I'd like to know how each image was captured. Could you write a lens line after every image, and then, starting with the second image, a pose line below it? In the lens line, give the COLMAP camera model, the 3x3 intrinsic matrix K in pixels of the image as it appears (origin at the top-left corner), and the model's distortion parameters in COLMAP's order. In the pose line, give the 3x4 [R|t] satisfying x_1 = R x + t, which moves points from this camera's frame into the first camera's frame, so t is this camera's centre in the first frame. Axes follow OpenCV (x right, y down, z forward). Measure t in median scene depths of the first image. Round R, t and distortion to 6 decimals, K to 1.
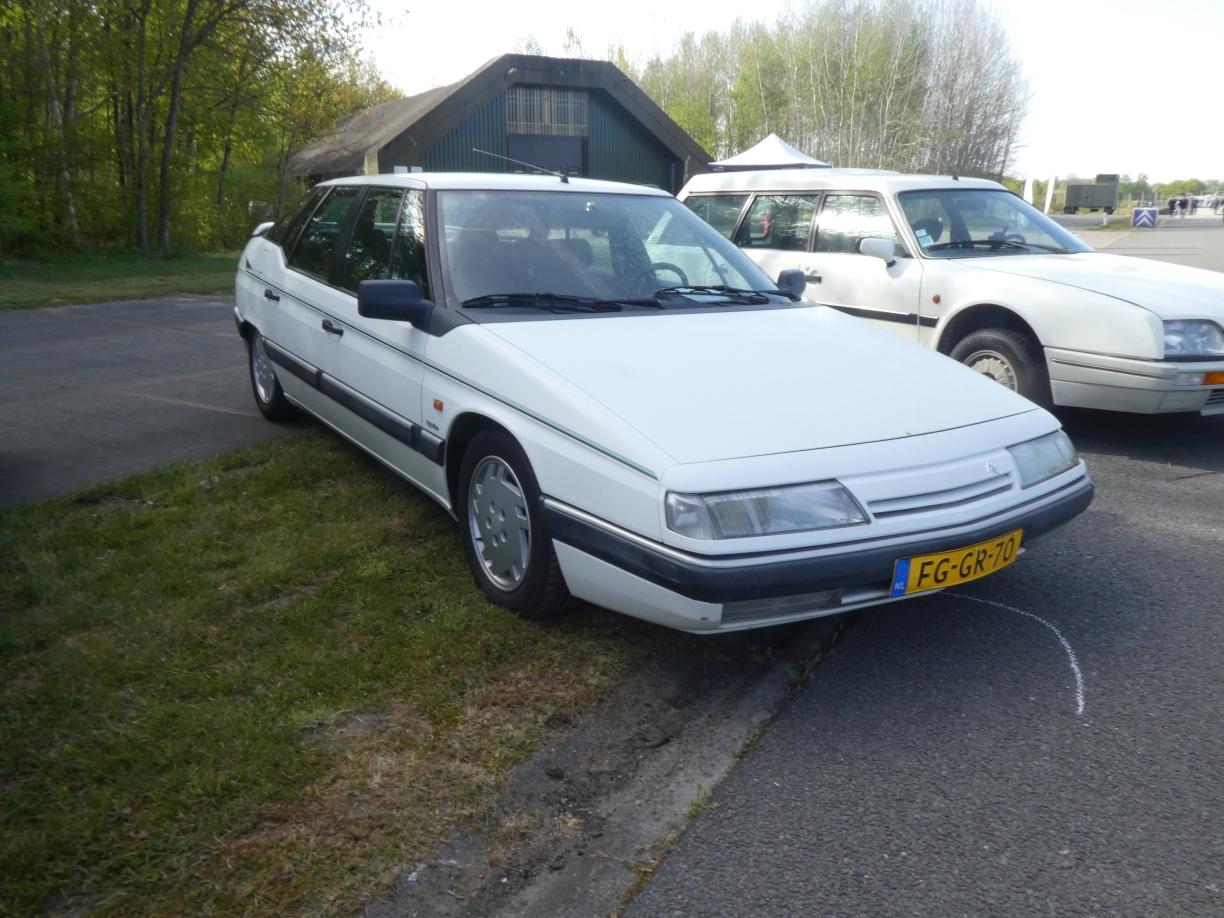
lens RADIAL K [[973.4, 0, 612.0], [0, 973.4, 459.0], [0, 0, 1]] dist [0.044933, -0.058045]
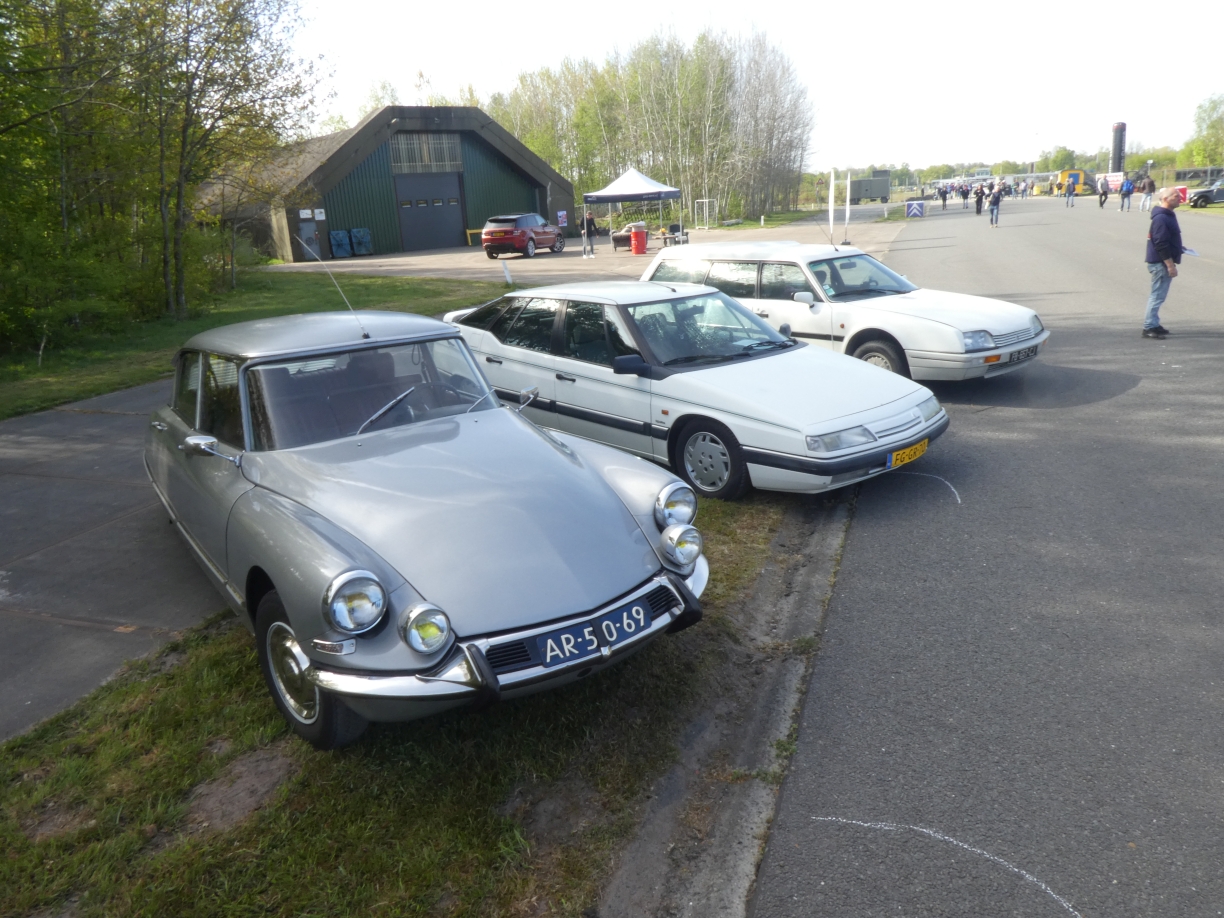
lens RADIAL K [[877.2, 0, 612.0], [0, 877.2, 459.0], [0, 0, 1]] dist [-0.002408, -0.007223]
pose [[0.983375, -0.109242, 0.145053, -0.378291], [0.106226, 0.993936, 0.028401, -0.012900], [-0.147276, -0.012521, 0.989016, -0.584539]]
